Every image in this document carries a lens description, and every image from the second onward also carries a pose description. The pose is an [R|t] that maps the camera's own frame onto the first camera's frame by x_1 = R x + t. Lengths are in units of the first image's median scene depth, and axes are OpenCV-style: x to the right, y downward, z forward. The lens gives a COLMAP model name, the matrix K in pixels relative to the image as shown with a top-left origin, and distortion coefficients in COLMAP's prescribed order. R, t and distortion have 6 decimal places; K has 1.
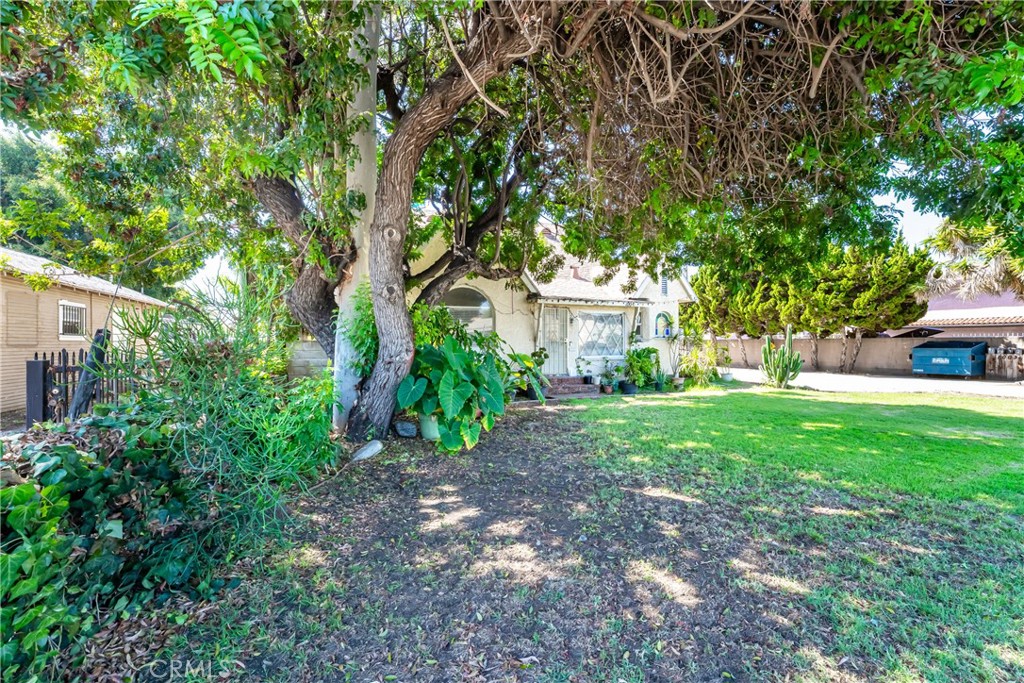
lens RADIAL K [[413.0, 0, 517.5], [0, 413.0, 339.8], [0, 0, 1]] dist [-0.006002, 0.001271]
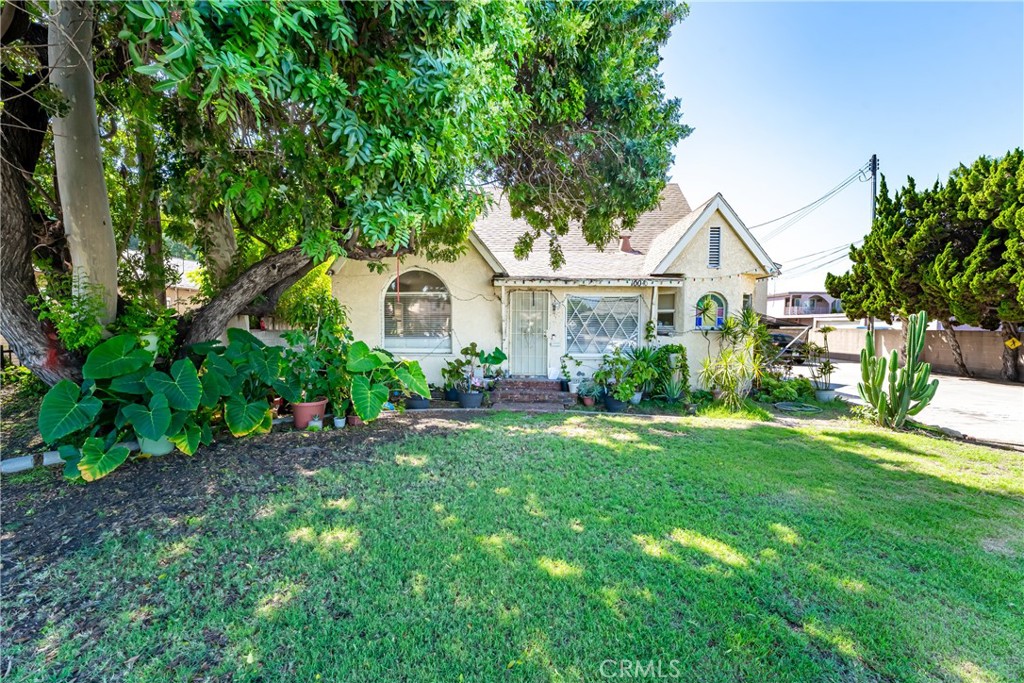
lens RADIAL K [[413.0, 0, 510.9], [0, 413.0, 339.6], [0, 0, 1]] dist [-0.006002, 0.001271]
pose [[0.905389, 0.026183, -0.423774, 0.384190], [-0.008512, 0.999015, 0.043538, -0.018787], [0.424497, -0.035812, 0.904721, 0.268713]]
